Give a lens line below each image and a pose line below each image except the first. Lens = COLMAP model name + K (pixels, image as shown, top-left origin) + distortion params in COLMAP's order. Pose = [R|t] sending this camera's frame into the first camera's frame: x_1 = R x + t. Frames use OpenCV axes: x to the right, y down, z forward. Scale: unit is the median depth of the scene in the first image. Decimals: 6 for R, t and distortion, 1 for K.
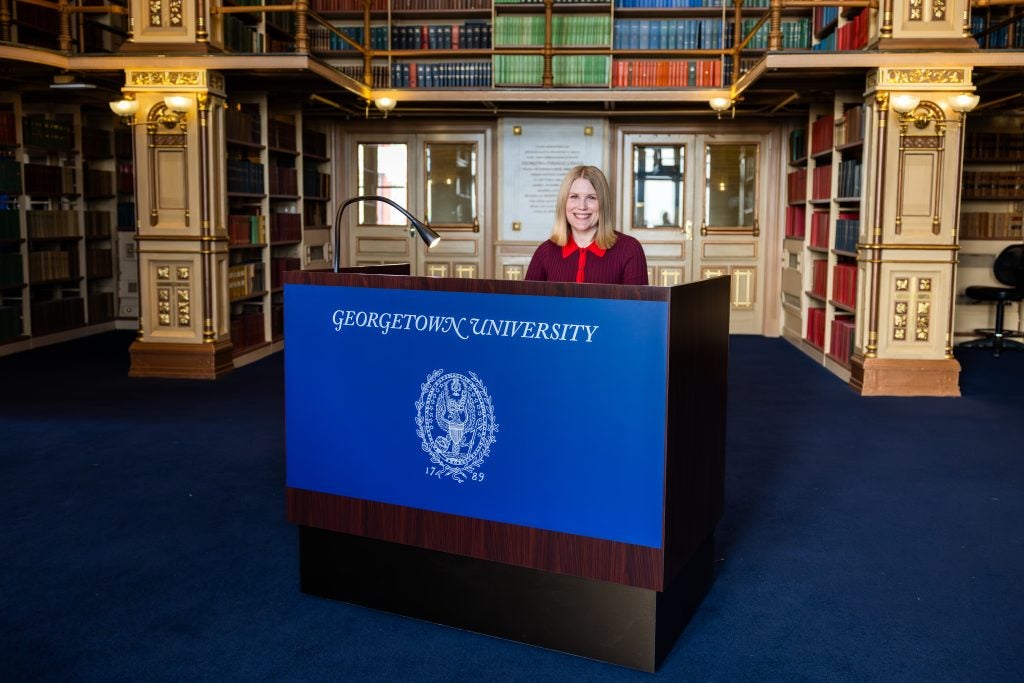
lens RADIAL K [[949.8, 0, 536.9], [0, 949.8, 310.2], [0, 0, 1]] dist [0.031881, 0.002463]
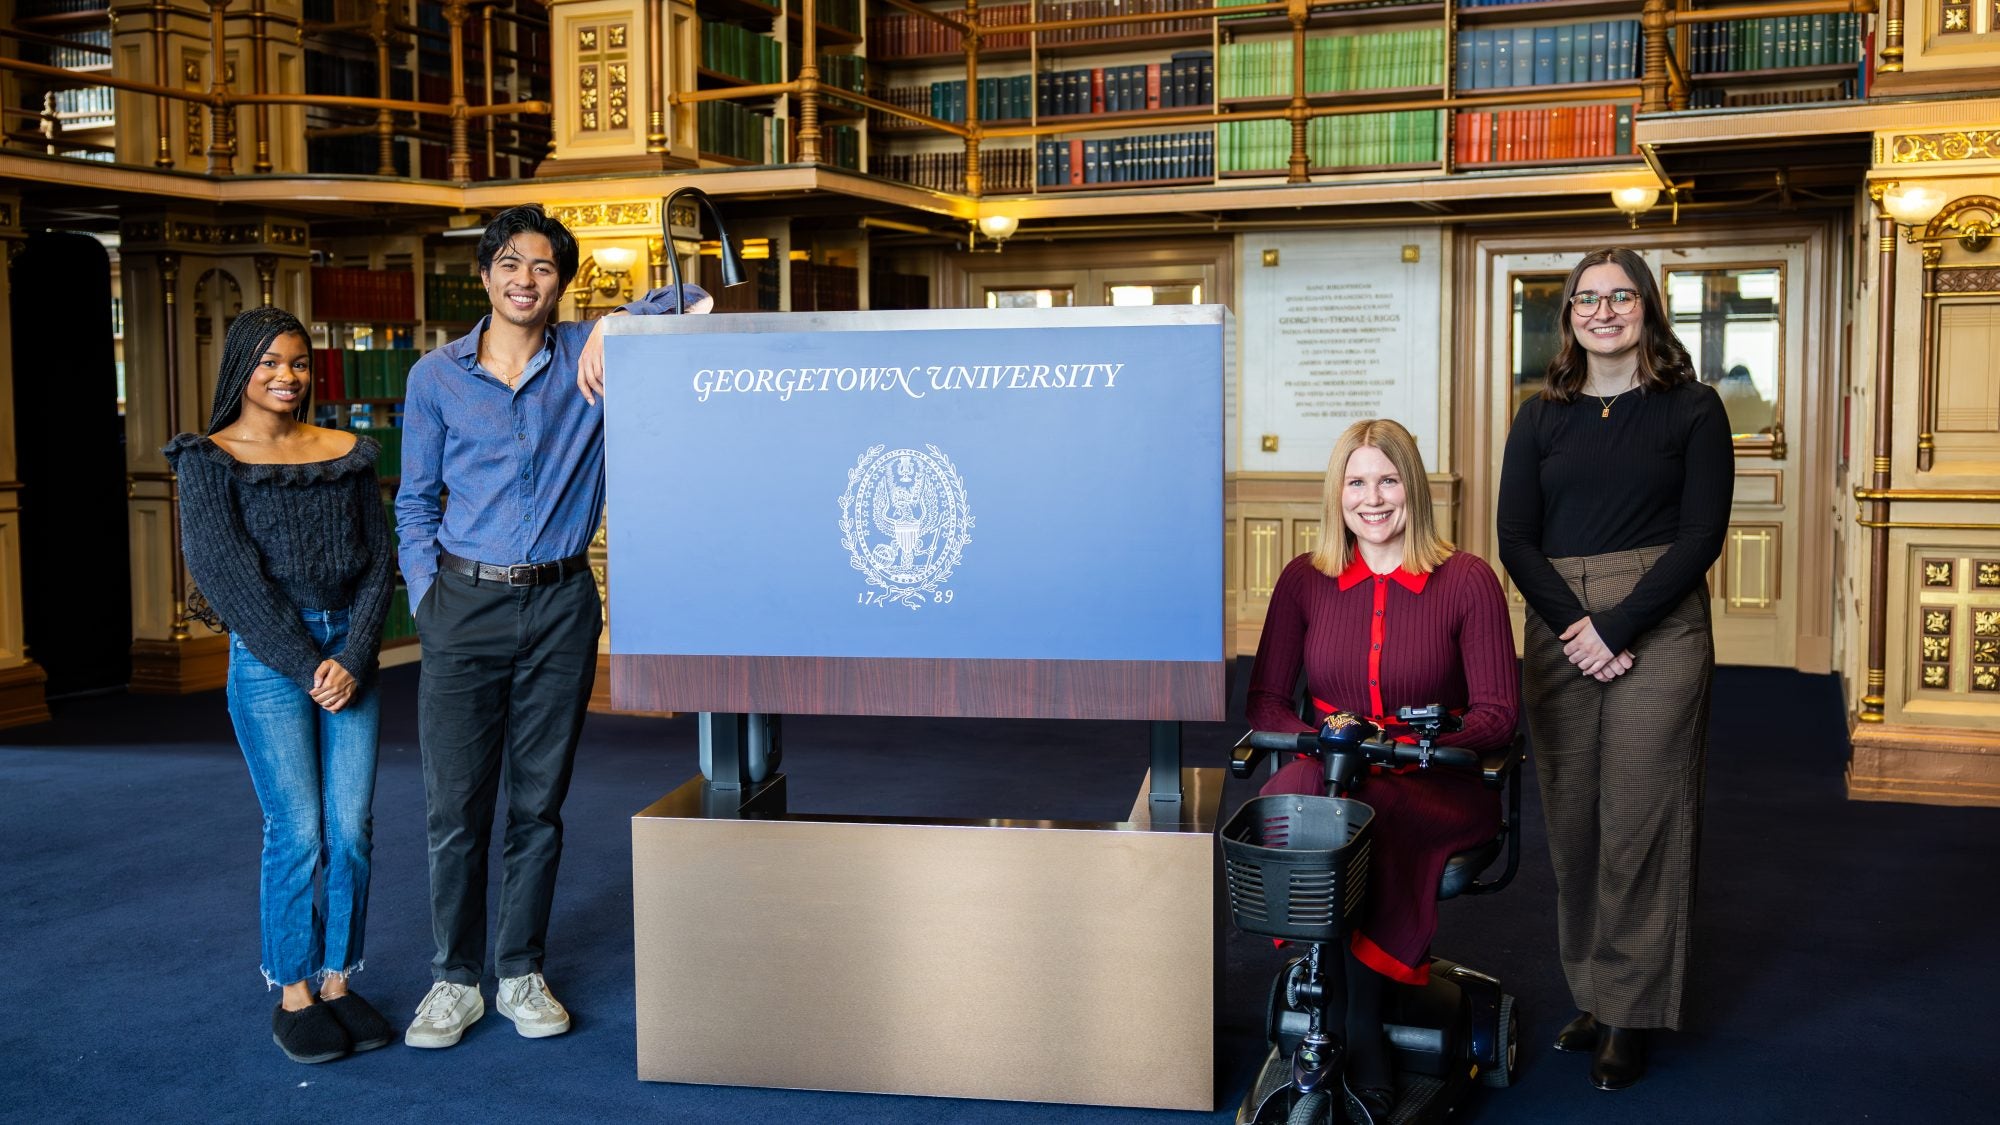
lens RADIAL K [[2158.2, 0, 943.2], [0, 2158.2, 540.1], [0, 0, 1]] dist [0.074041, 0.000000]
pose [[0.942595, 0.007945, -0.333843, 0.211033], [-0.015643, 0.999670, -0.020377, -0.009808], [0.333571, 0.024430, 0.942408, -0.164650]]
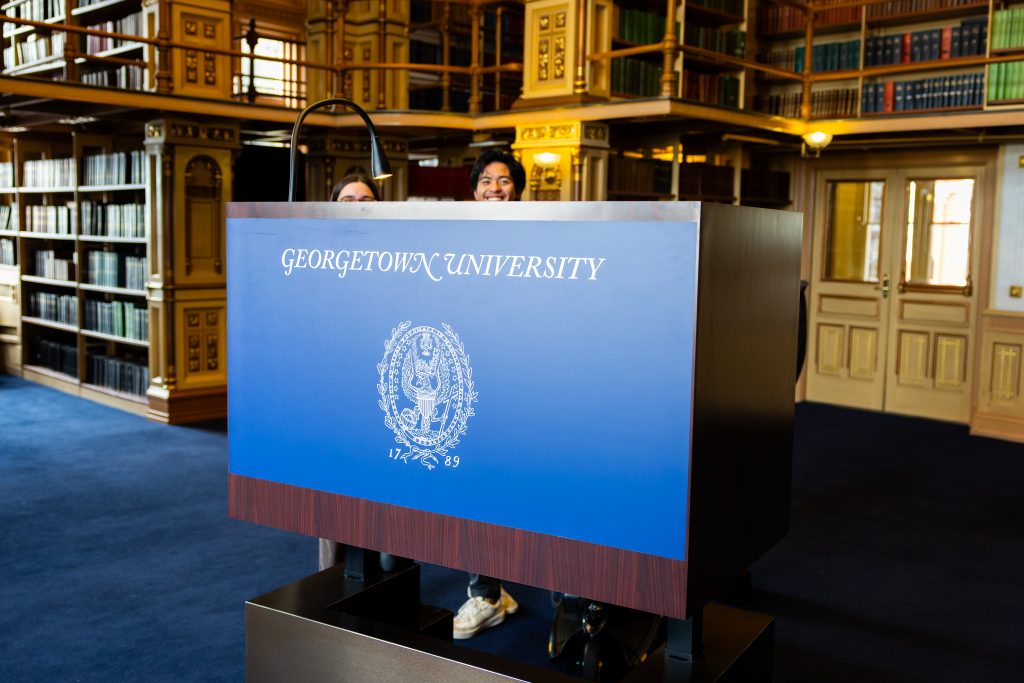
lens RADIAL K [[1064.8, 0, 508.2], [0, 1064.8, 331.4], [0, 0, 1]] dist [0.027025, 0.000000]
pose [[0.756132, 0.072324, -0.650410, 0.231727], [-0.074810, 0.996912, 0.023884, -0.049798], [0.650129, 0.030598, 0.759208, 0.122754]]
